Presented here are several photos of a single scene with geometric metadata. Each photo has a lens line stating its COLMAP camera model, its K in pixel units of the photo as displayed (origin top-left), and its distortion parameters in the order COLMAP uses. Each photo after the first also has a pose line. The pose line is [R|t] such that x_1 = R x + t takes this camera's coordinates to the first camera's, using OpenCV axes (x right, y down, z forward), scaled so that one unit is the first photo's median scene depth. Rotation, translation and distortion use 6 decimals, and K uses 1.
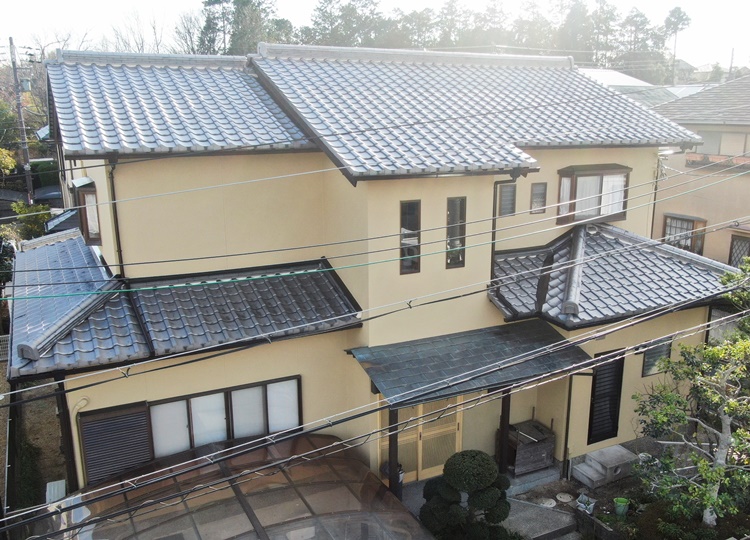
lens RADIAL K [[701.9, 0, 375.0], [0, 701.9, 270.0], [0, 0, 1]] dist [0.000719, -0.000426]
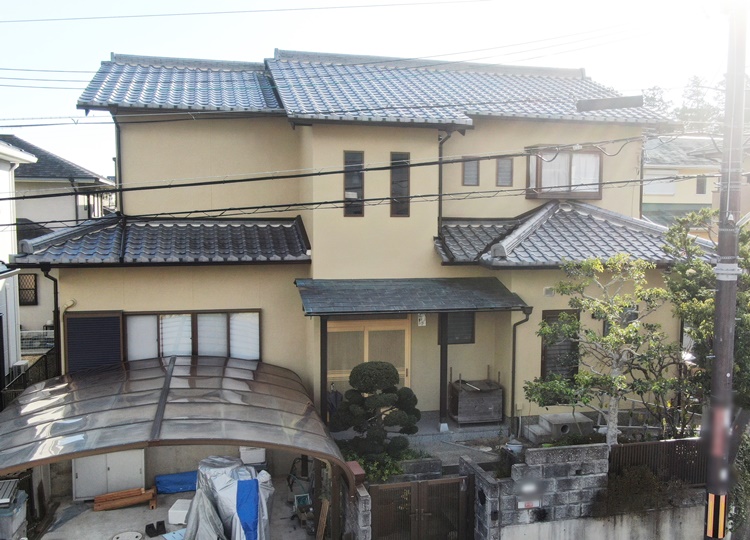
lens RADIAL K [[730.8, 0, 375.0], [0, 730.8, 270.0], [0, 0, 1]] dist [-0.000513, 0.002376]
pose [[0.970186, 0.024303, -0.241141, 0.358850], [-0.061593, 0.987017, -0.148335, 0.254289], [0.234406, 0.158765, 0.959087, -0.100248]]
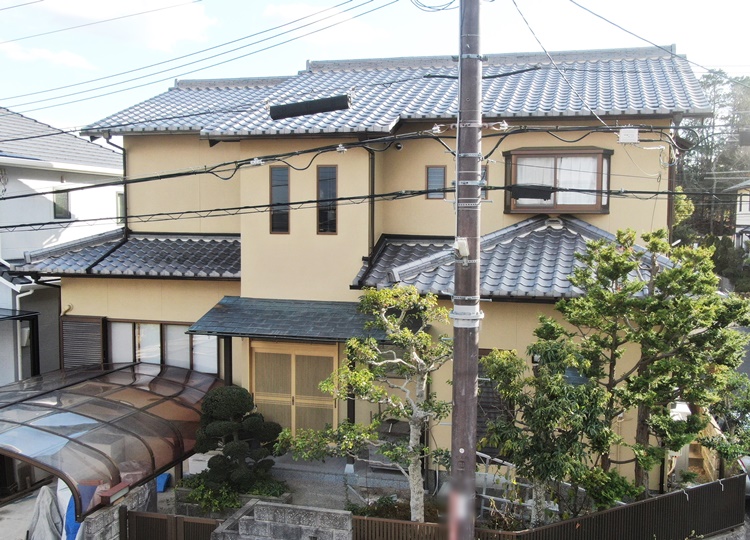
lens RADIAL K [[759.0, 0, 376.0], [0, 759.0, 281.4], [0, 0, 1]] dist [-0.003314, 0.002721]
pose [[0.733887, 0.059706, -0.676643, 0.924087], [-0.164176, 0.982188, -0.091399, 0.154042], [0.659133, 0.178165, 0.730617, 0.255639]]
